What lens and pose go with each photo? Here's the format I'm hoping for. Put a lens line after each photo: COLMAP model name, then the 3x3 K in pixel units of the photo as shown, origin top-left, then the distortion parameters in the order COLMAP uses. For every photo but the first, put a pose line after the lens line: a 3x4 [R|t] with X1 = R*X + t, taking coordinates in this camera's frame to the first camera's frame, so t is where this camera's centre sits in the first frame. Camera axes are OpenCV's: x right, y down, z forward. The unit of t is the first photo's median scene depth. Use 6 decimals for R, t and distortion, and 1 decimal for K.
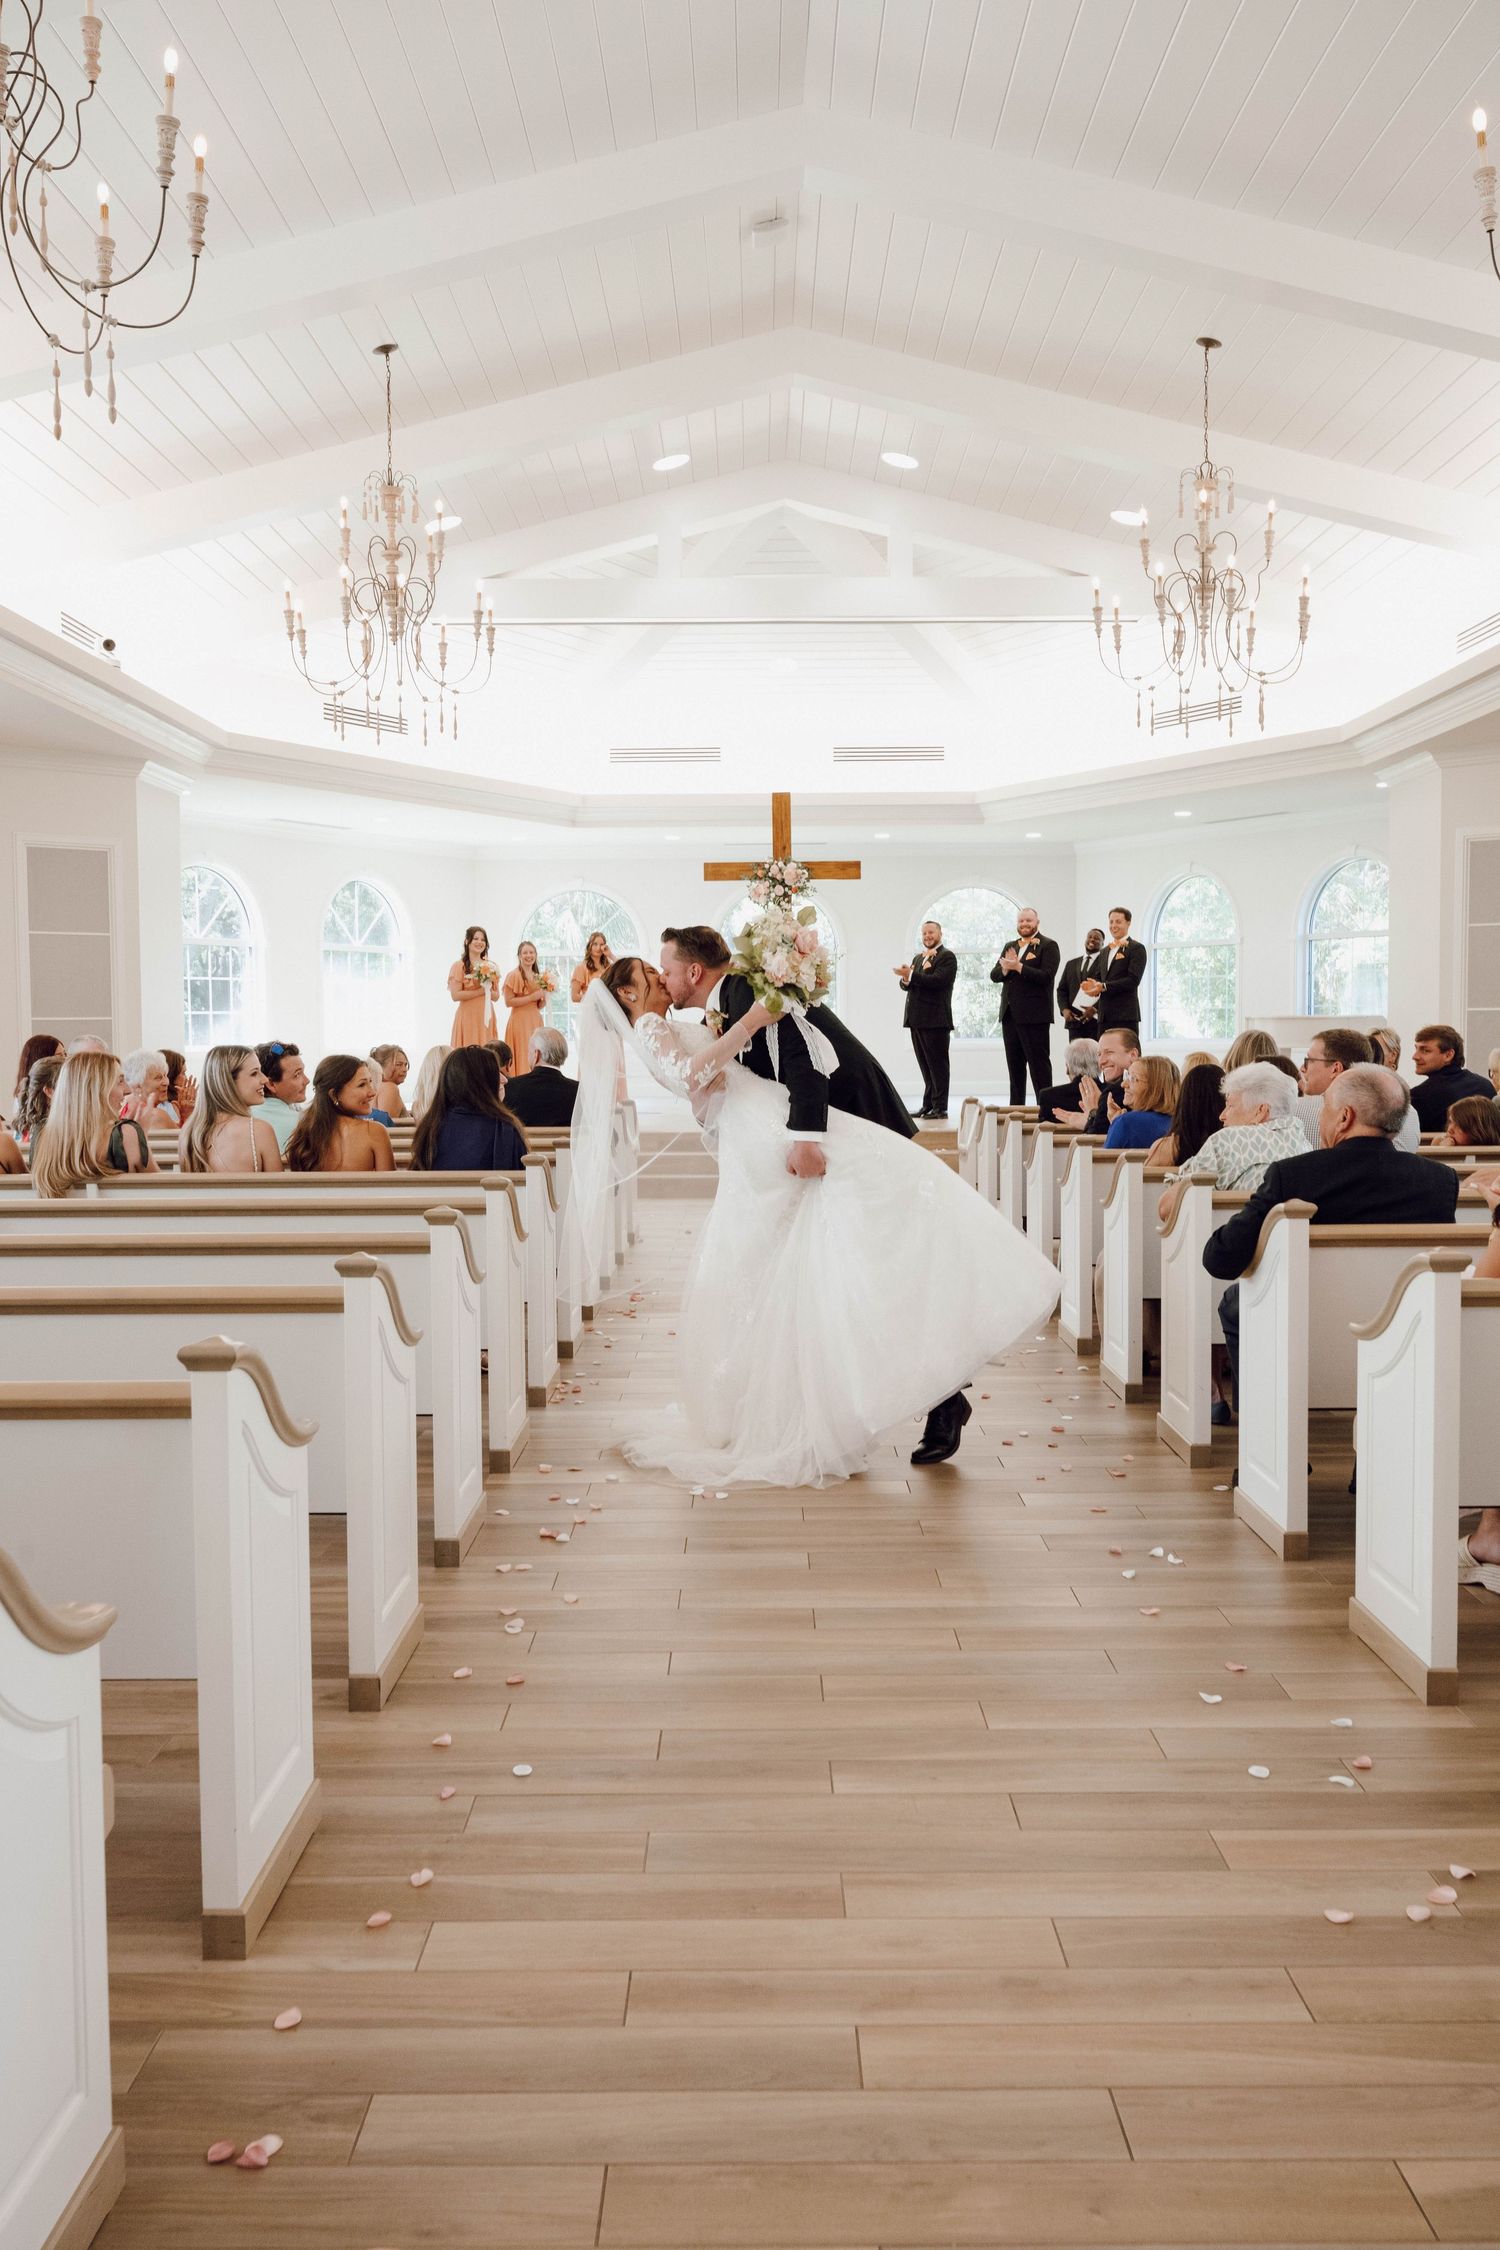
lens RADIAL K [[1912.1, 0, 756.4], [0, 1912.1, 1136.9], [0, 0, 1]] dist [-0.002898, 0.003639]
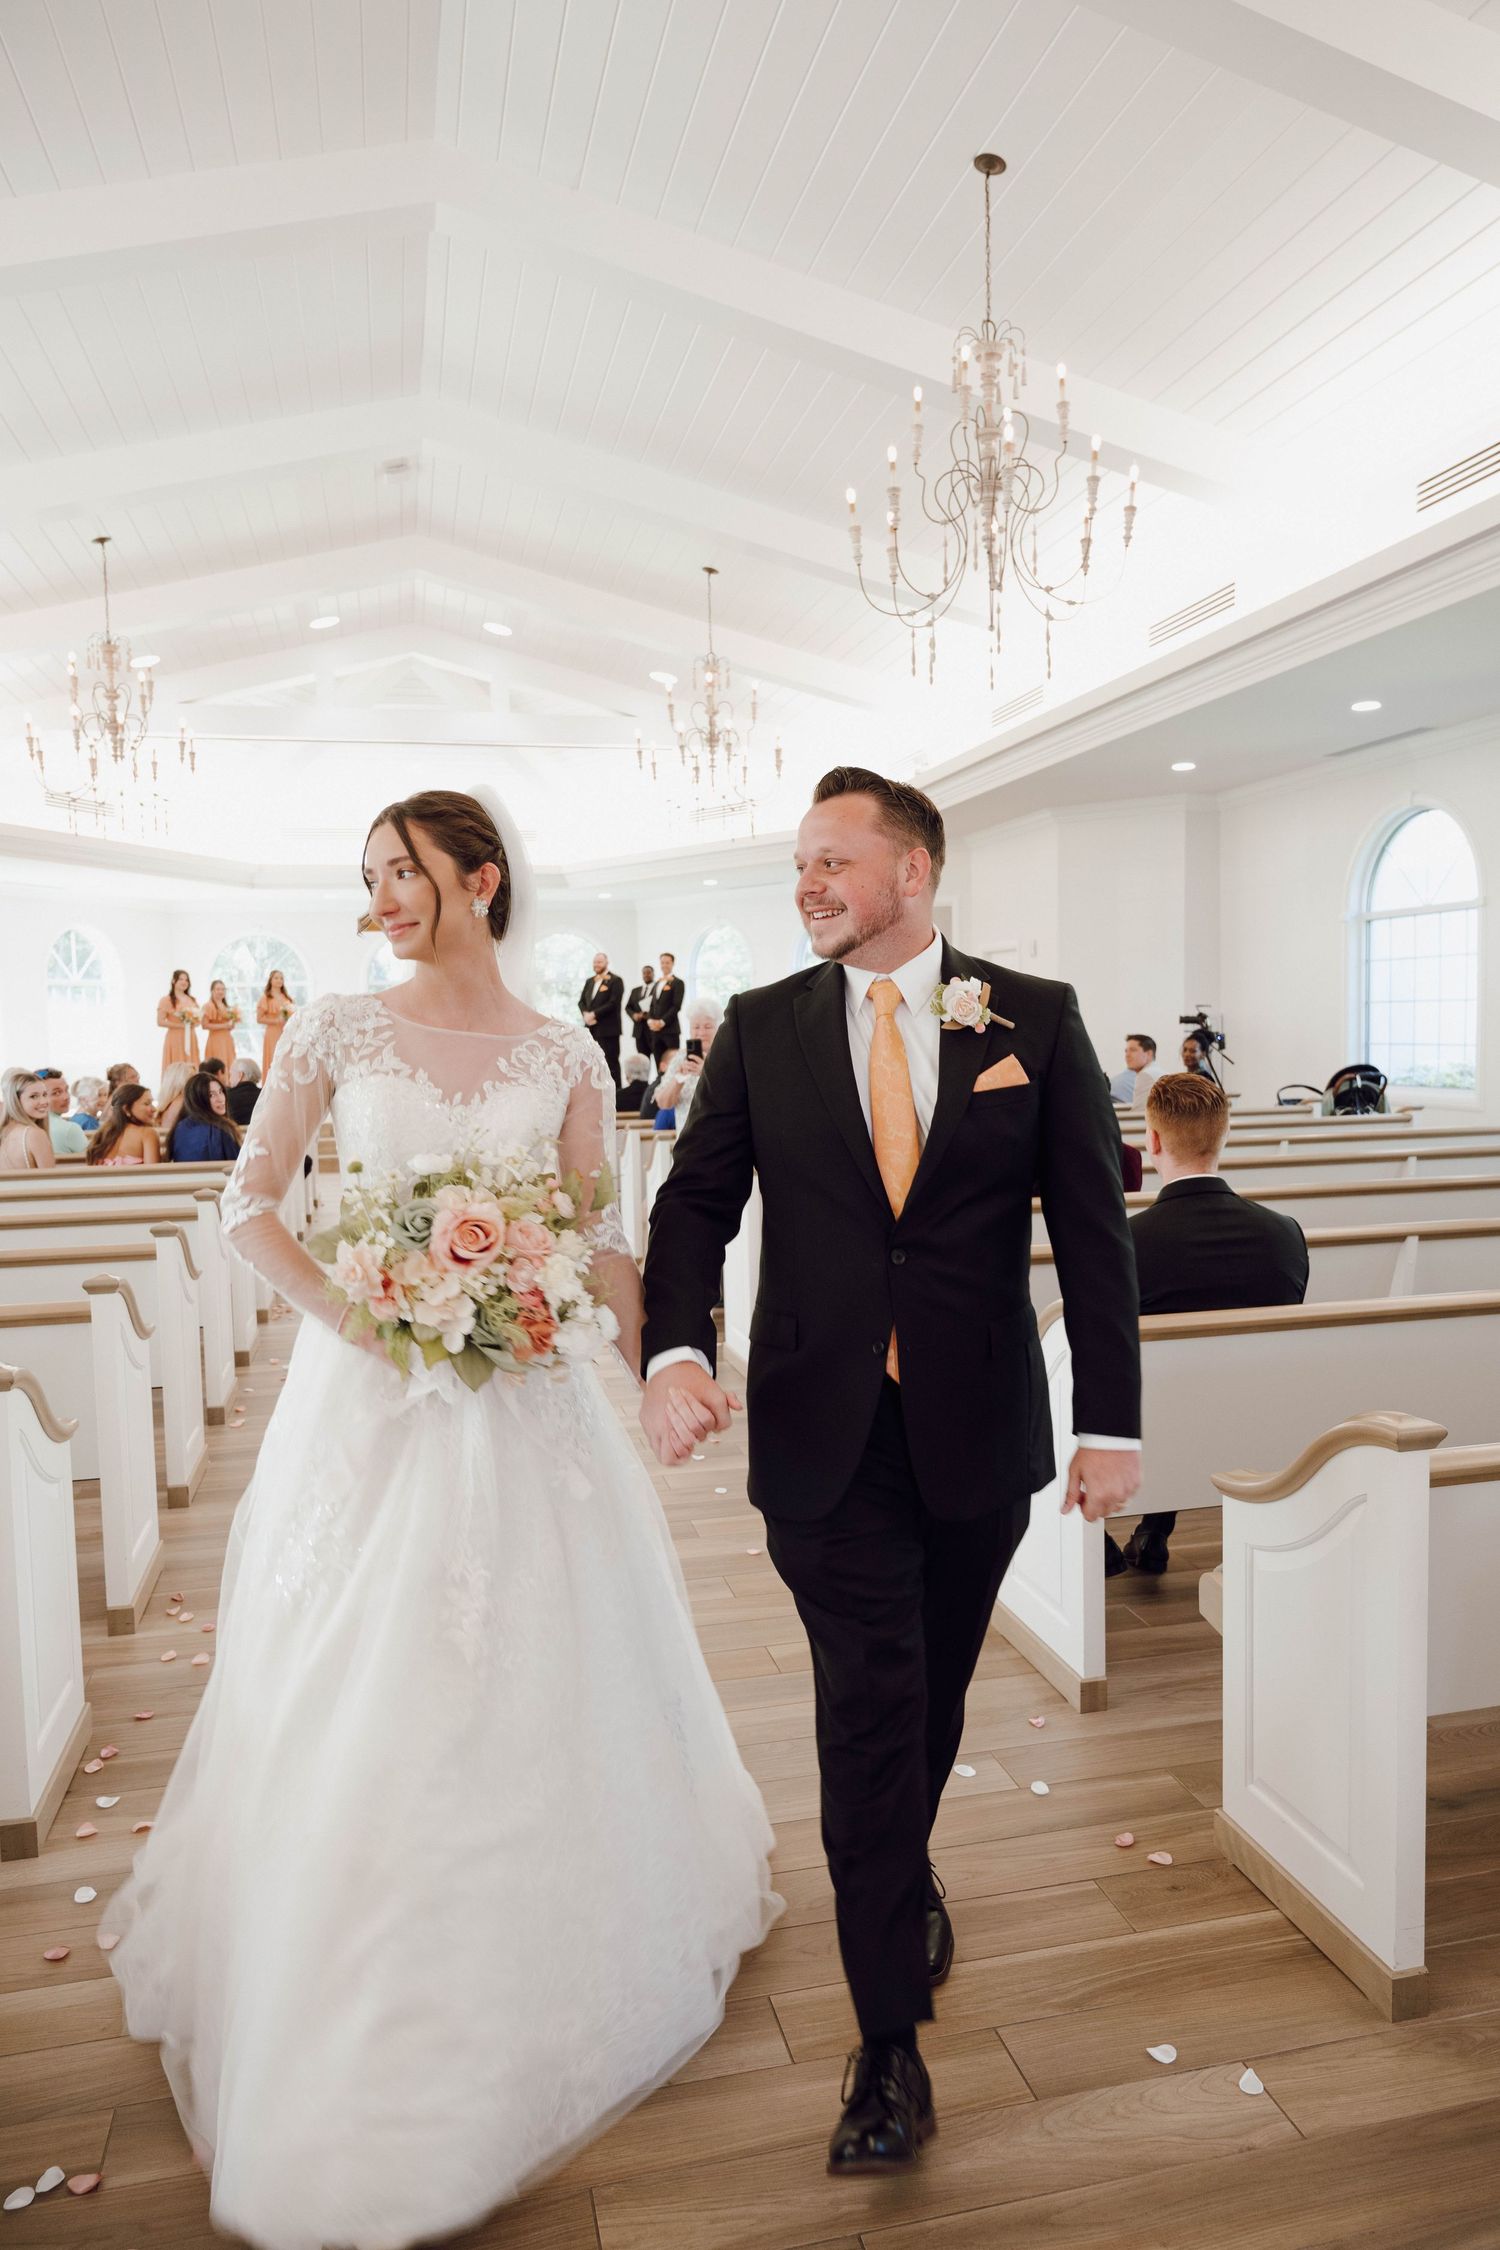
lens RADIAL K [[1477.7, 0, 749.7], [0, 1477.7, 1127.4], [0, 0, 1]] dist [-0.007895, 0.002841]
pose [[0.972668, -0.030229, 0.230225, -0.004838], [0.028008, 0.999524, 0.012909, -0.006477], [-0.230506, -0.006108, 0.973052, -0.099271]]
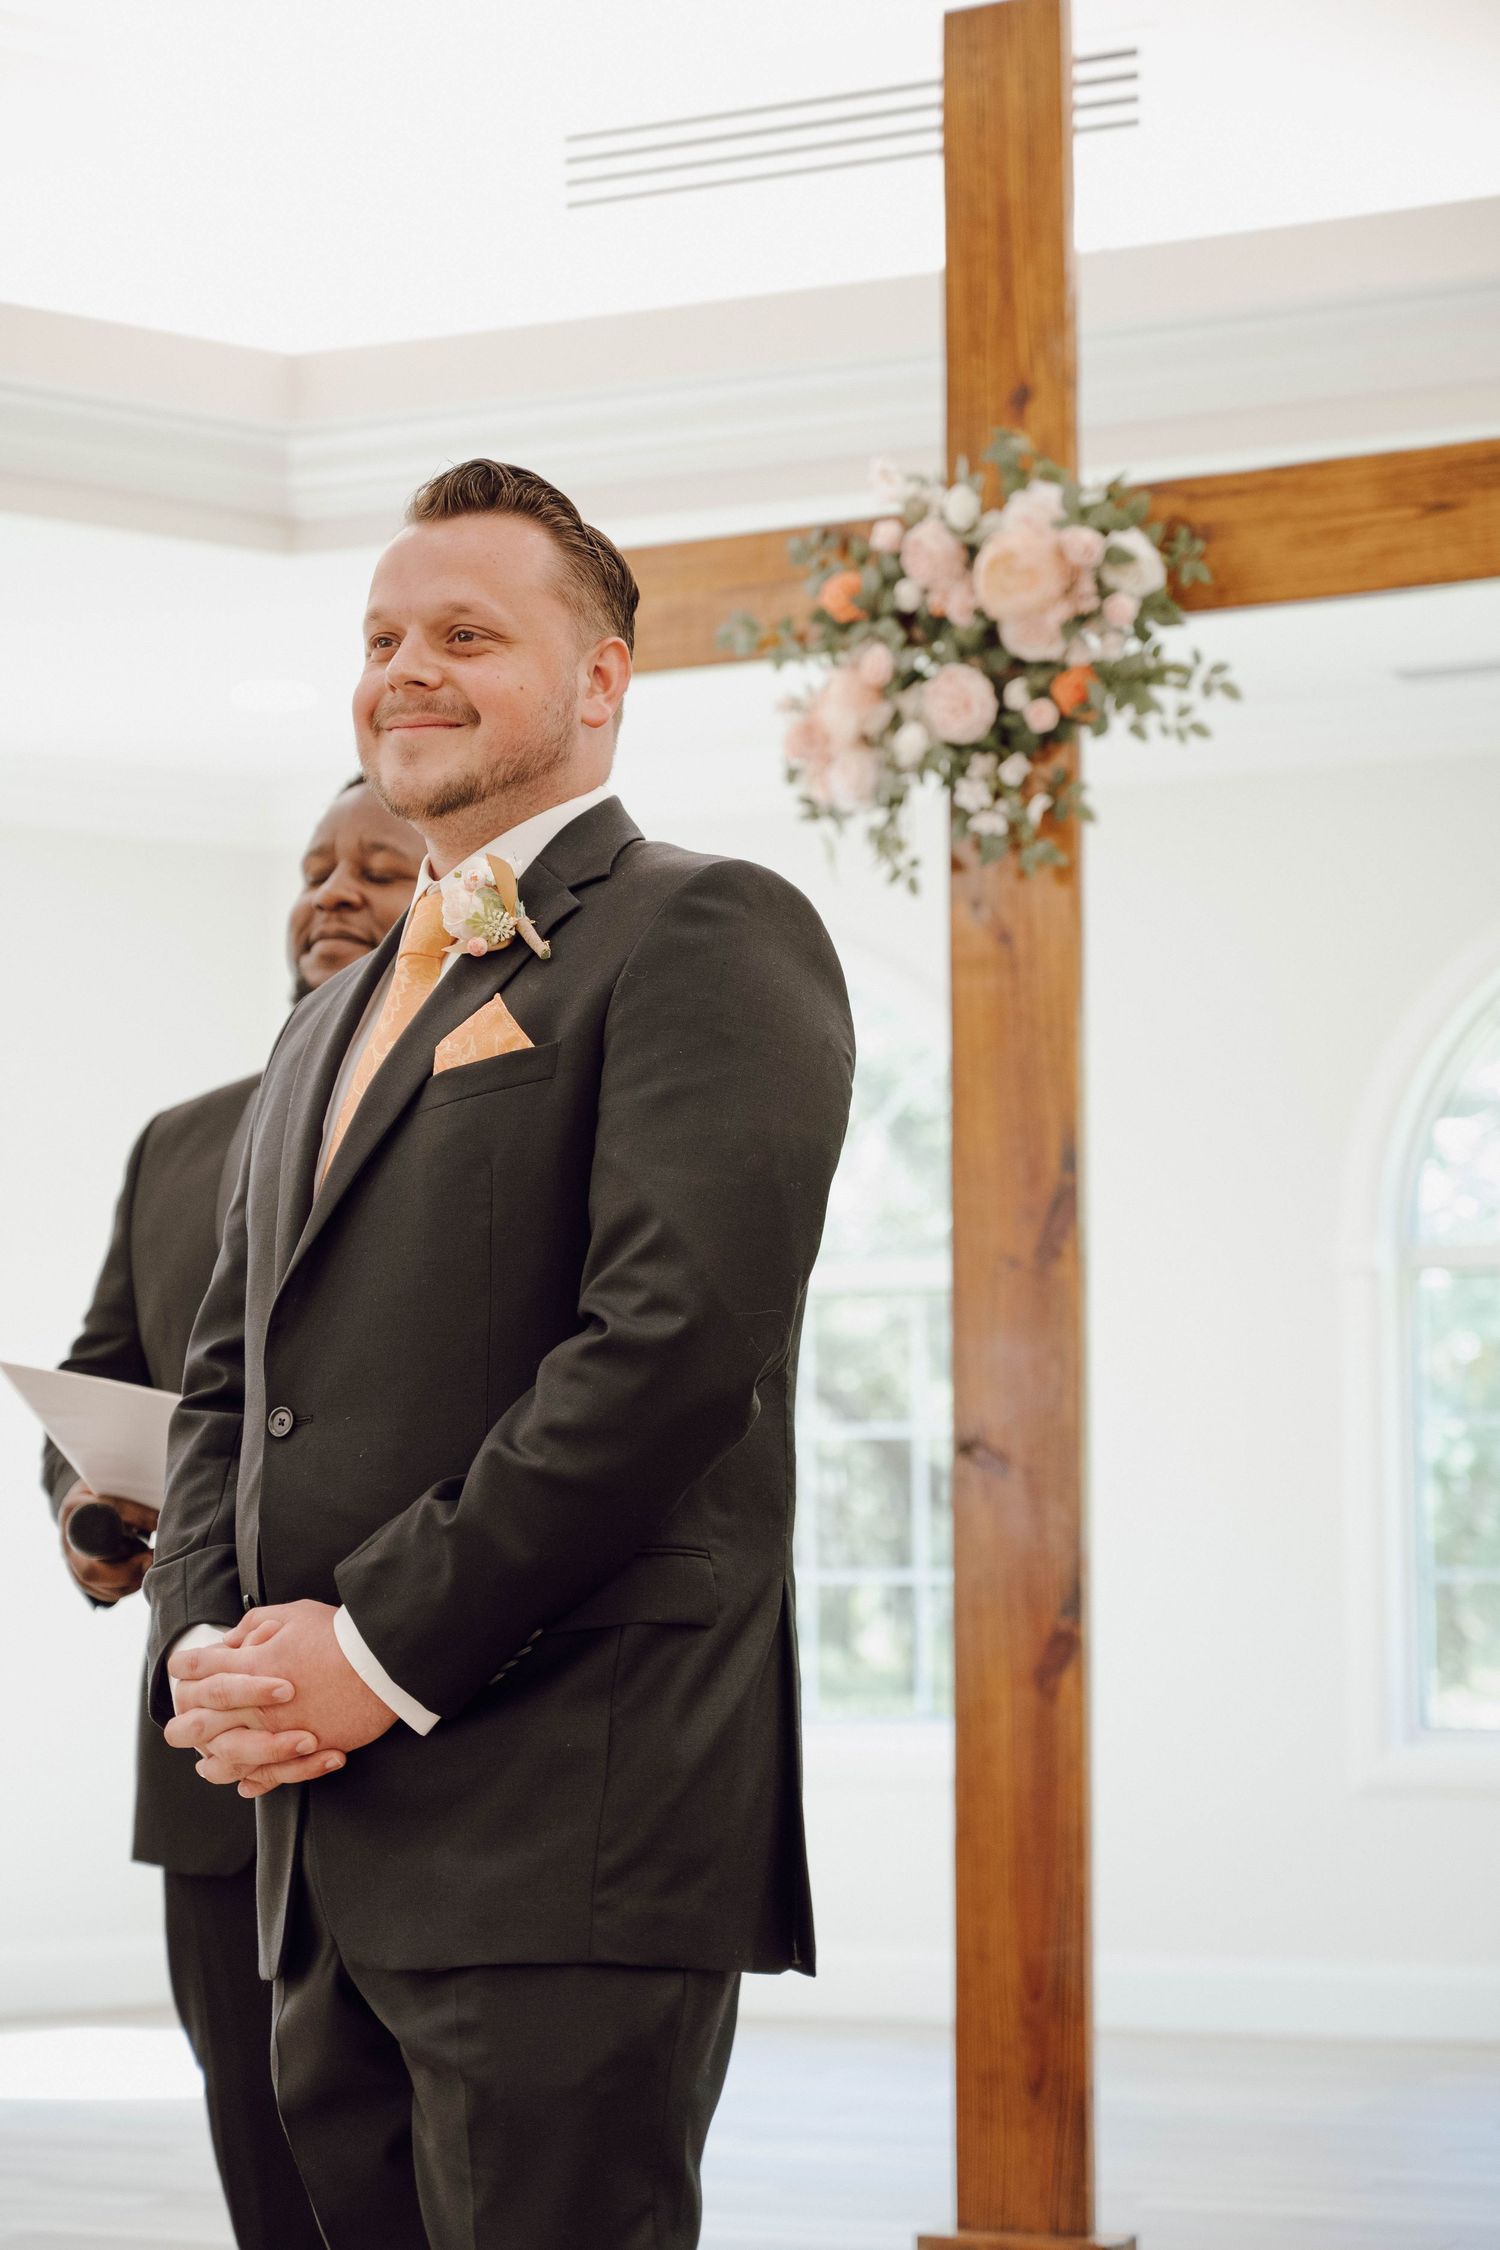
lens RADIAL K [[3972.0, 0, 750.0], [0, 3972.0, 1125.0], [0, 0, 1]] dist [0.100389, 0.004136]
pose [[0.922448, -0.033373, -0.384677, 0.171281], [-0.017424, 0.991645, -0.127814, -0.106159], [0.385729, 0.124604, 0.914159, 1.229895]]
